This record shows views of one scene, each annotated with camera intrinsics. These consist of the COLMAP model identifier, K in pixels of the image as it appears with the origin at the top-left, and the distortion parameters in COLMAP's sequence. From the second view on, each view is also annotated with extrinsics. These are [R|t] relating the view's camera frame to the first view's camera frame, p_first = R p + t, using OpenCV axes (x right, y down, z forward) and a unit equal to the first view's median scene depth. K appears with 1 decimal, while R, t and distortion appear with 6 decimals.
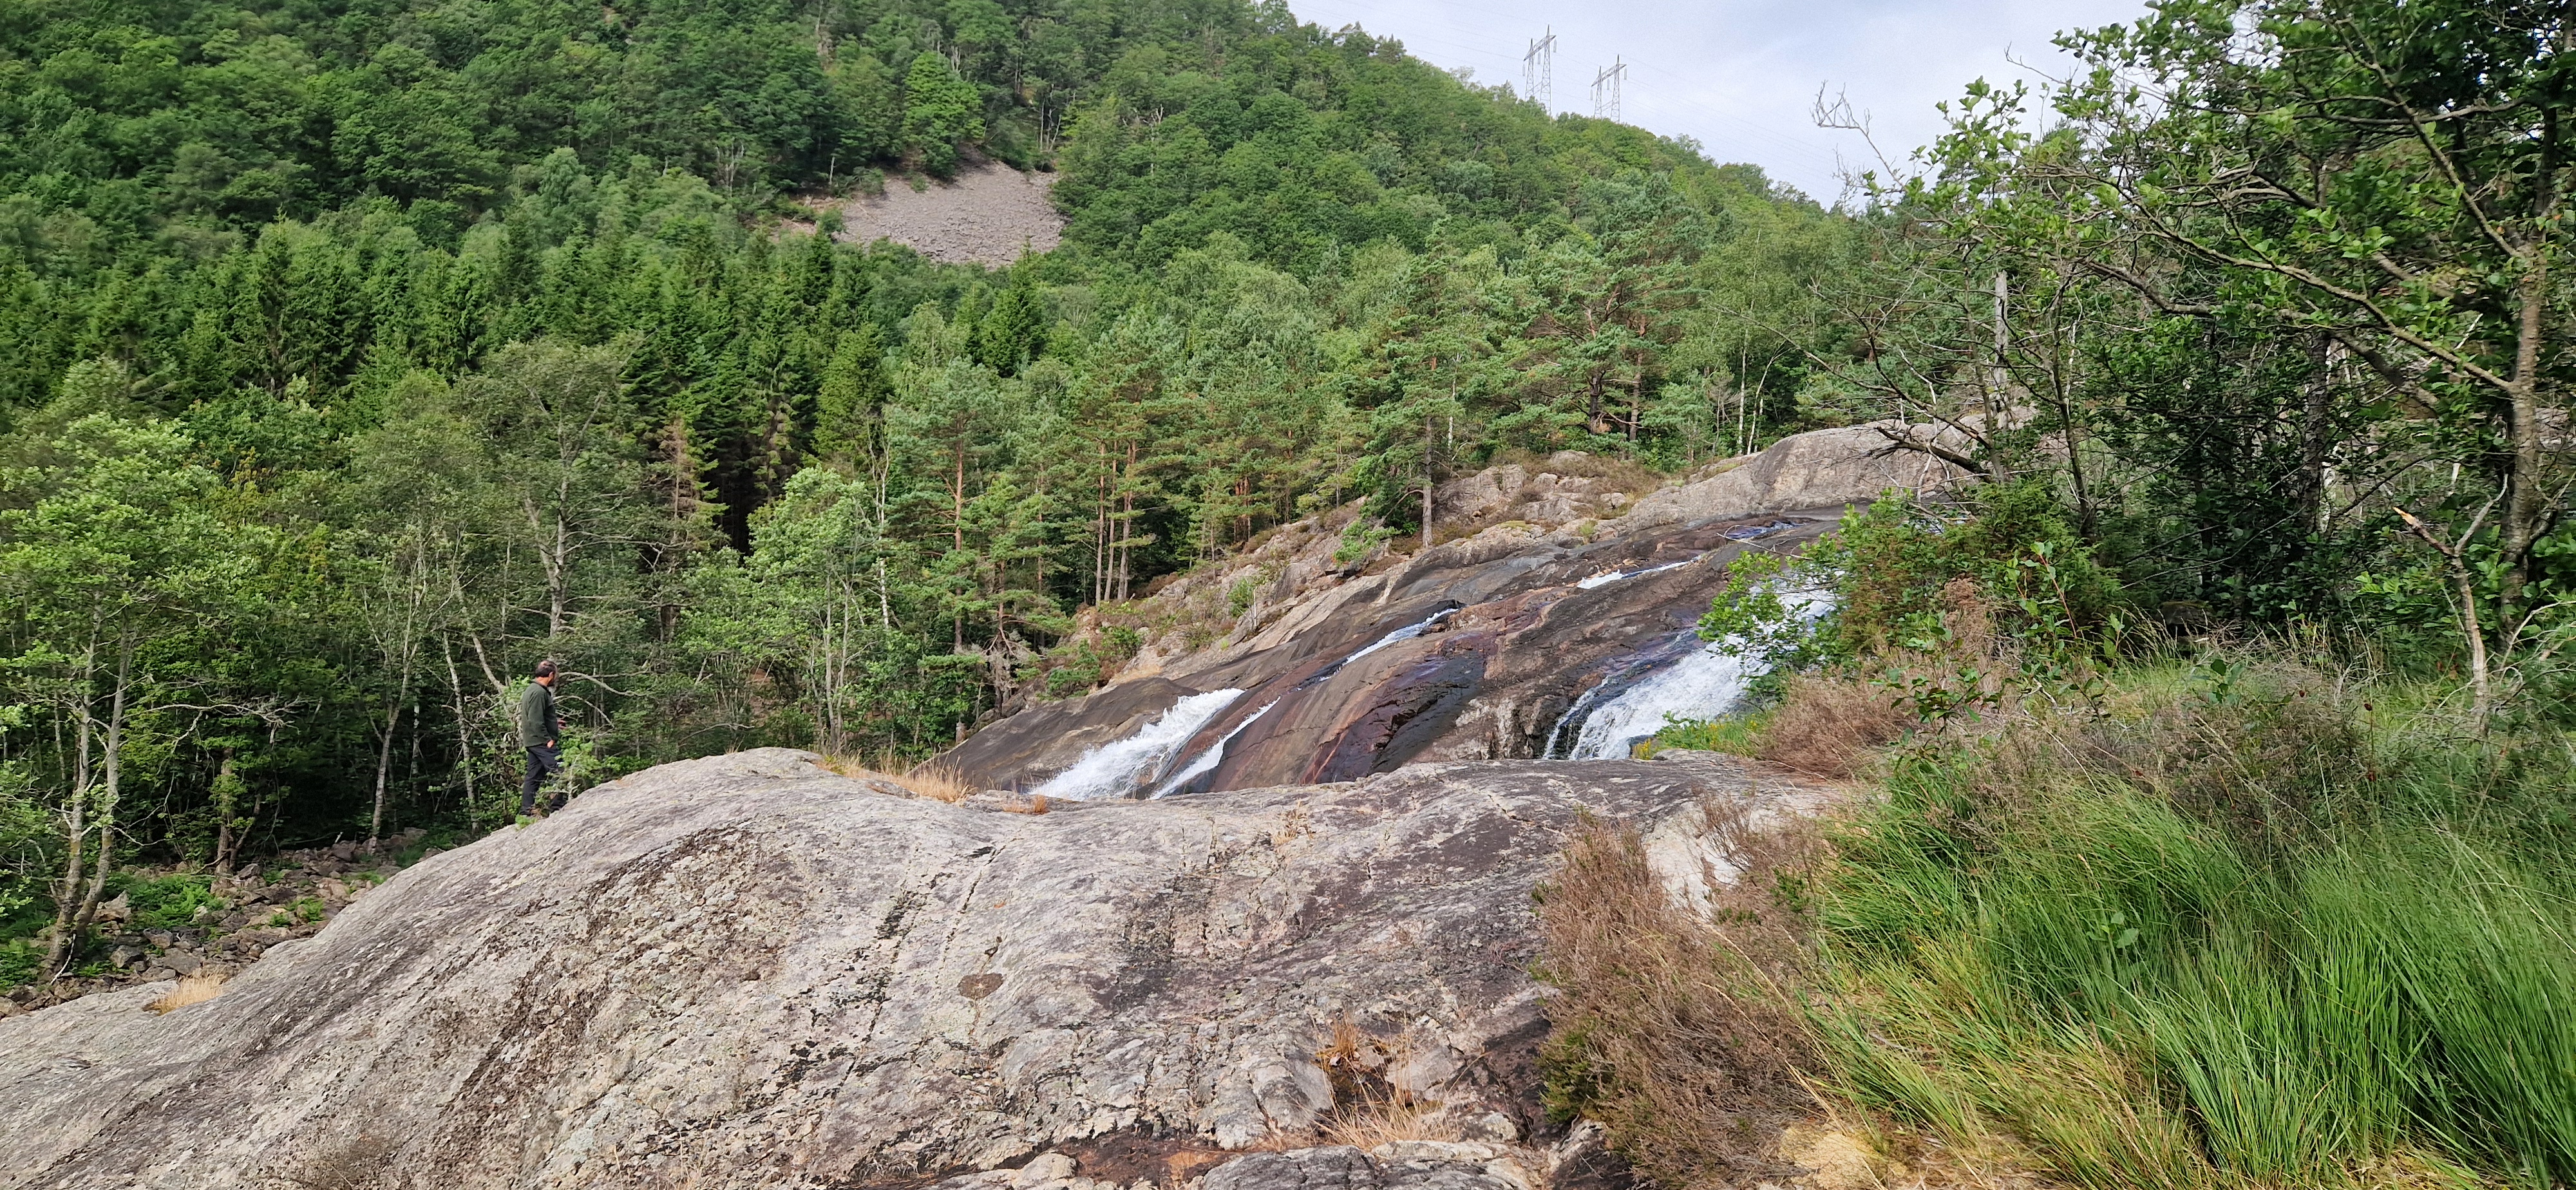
lens RADIAL K [[1727.3, 0, 1237.4], [0, 1727.3, 591.1], [0, 0, 1]] dist [0.056025, -0.001016]
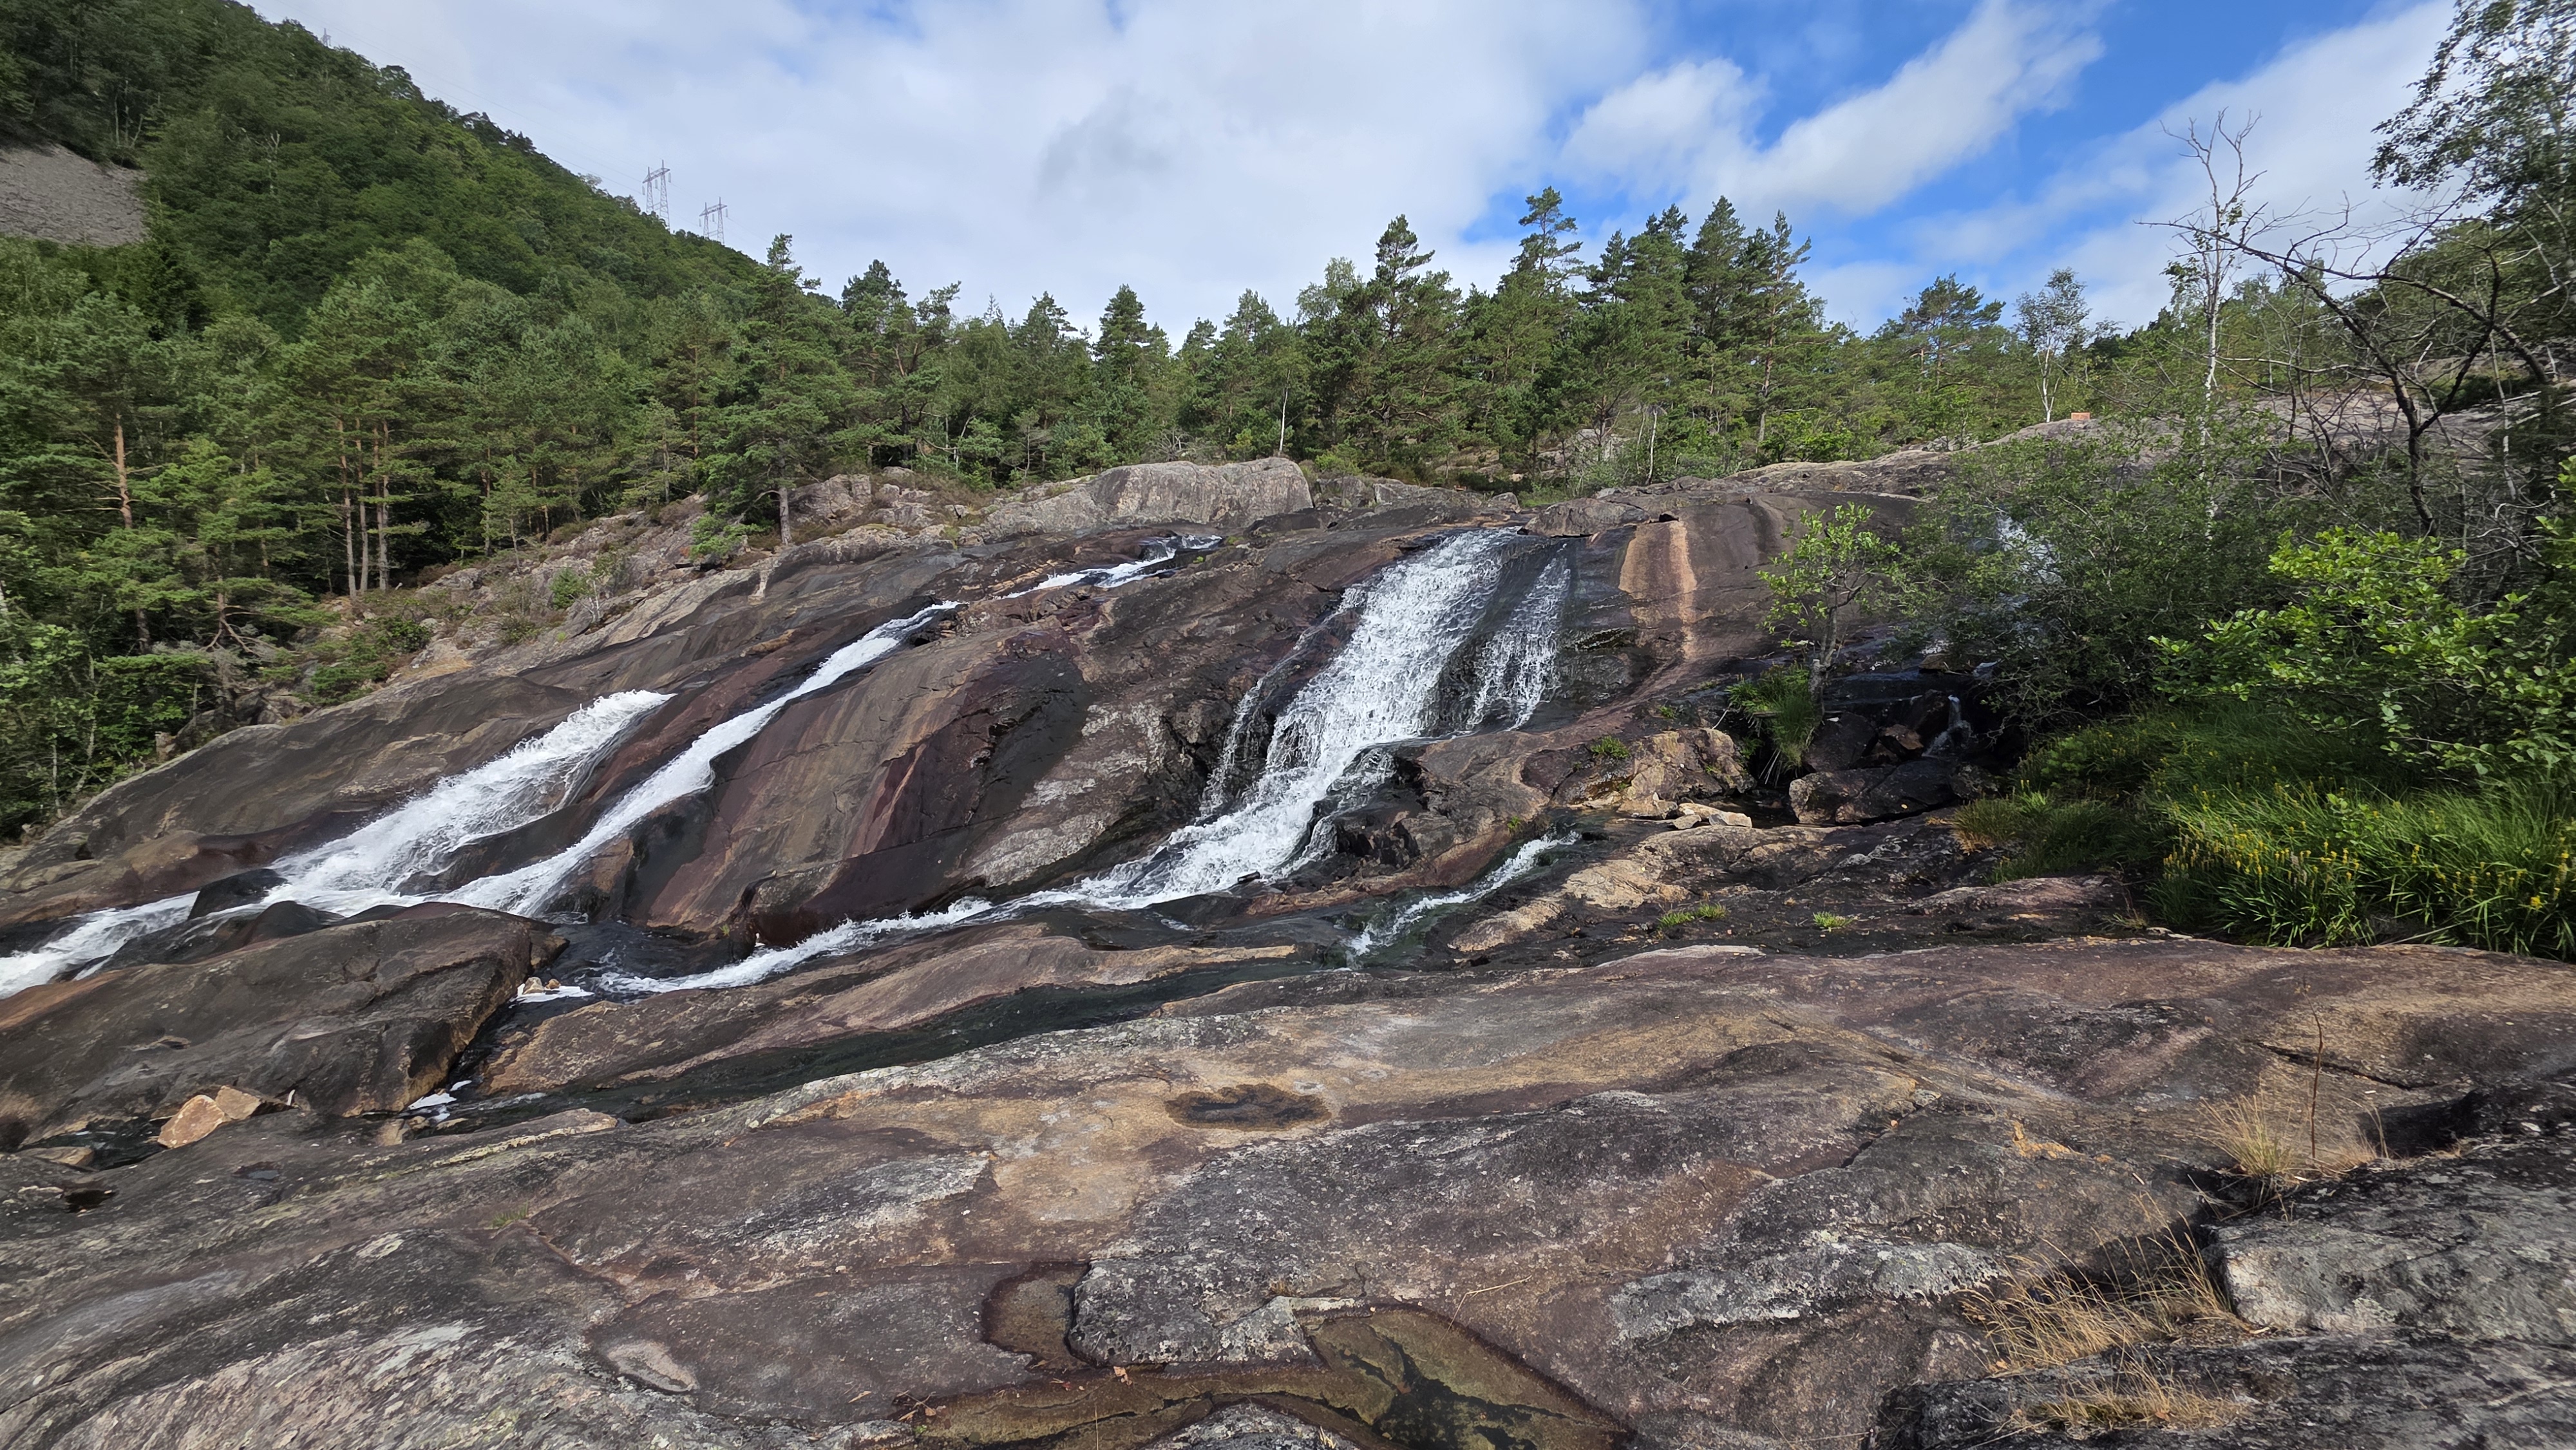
lens RADIAL K [[1036.8, 0, 1288.0], [0, 1036.8, 725.0], [0, 0, 1]] dist [0.003214, -0.001183]
pose [[0.756961, -0.076415, 0.648976, -0.075537], [-0.011133, 0.991487, 0.129730, -0.000661], [-0.653365, -0.105425, 0.749666, 0.253196]]
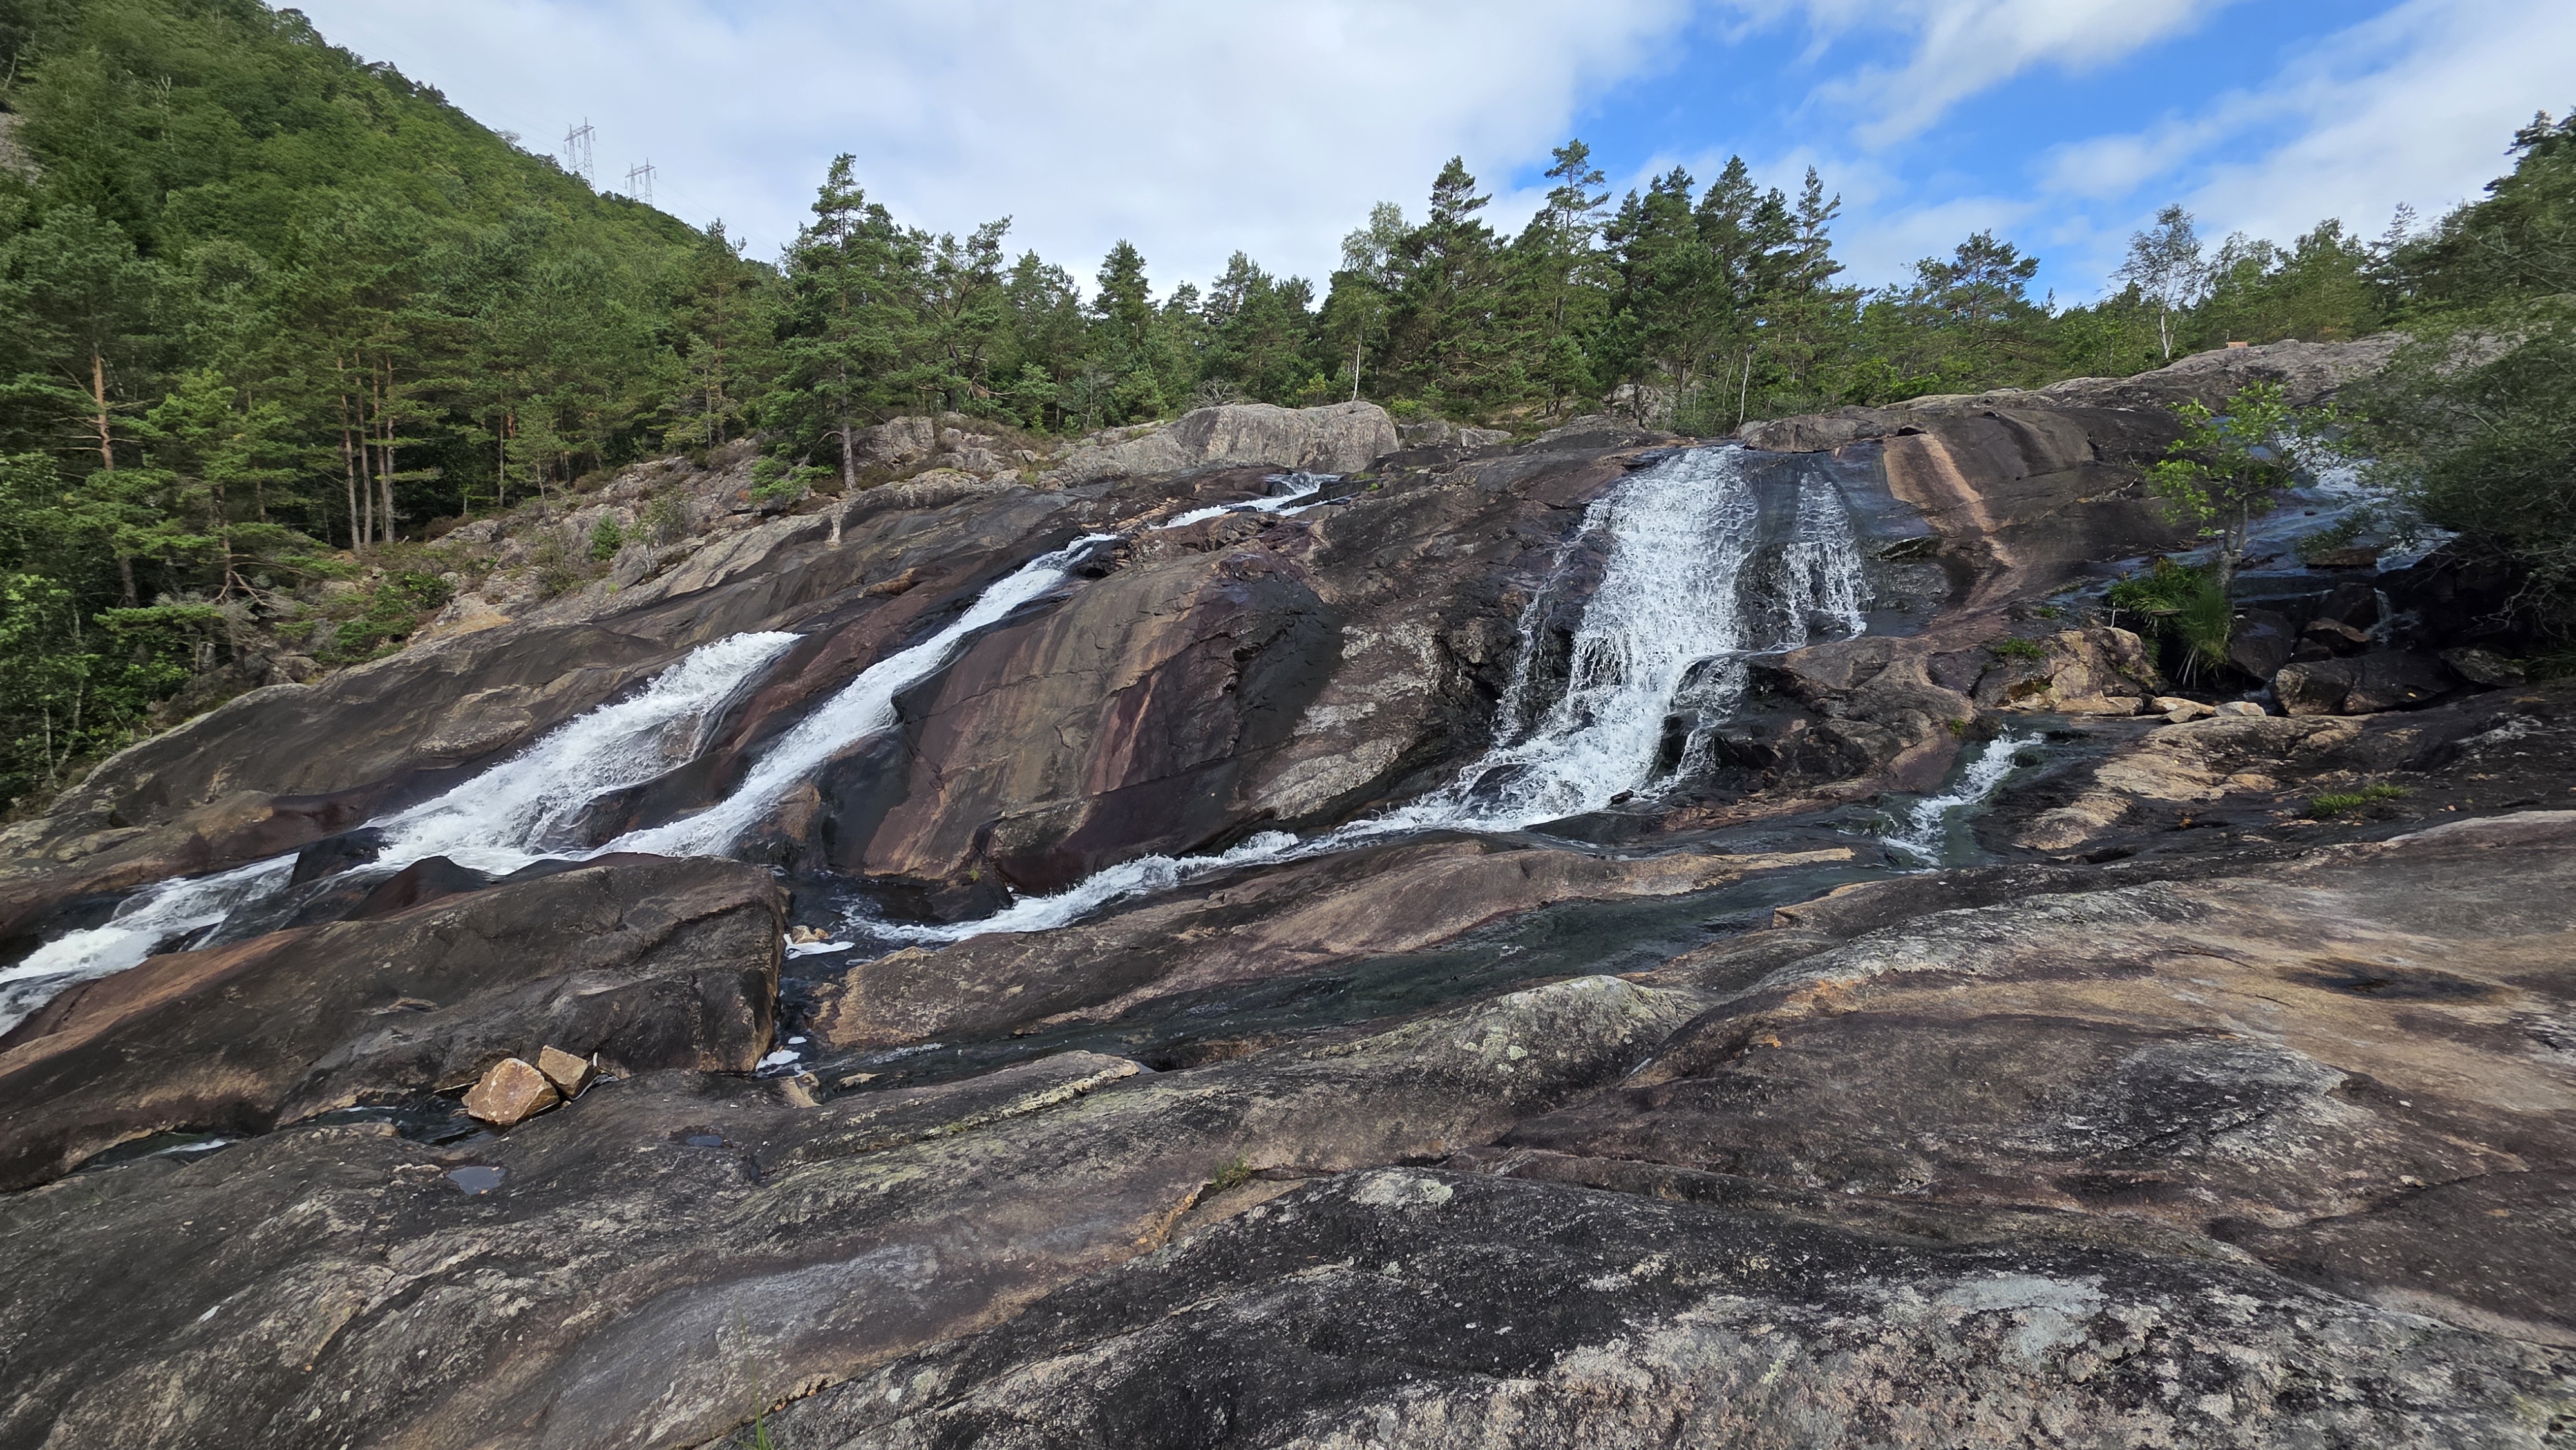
lens RADIAL K [[1036.8, 0, 1288.0], [0, 1036.8, 725.0], [0, 0, 1]] dist [0.003214, -0.001183]
pose [[0.721741, -0.098015, 0.685189, -0.122197], [-0.006709, 0.988886, 0.148525, 0.017248], [-0.692131, -0.111794, 0.713062, 0.323484]]
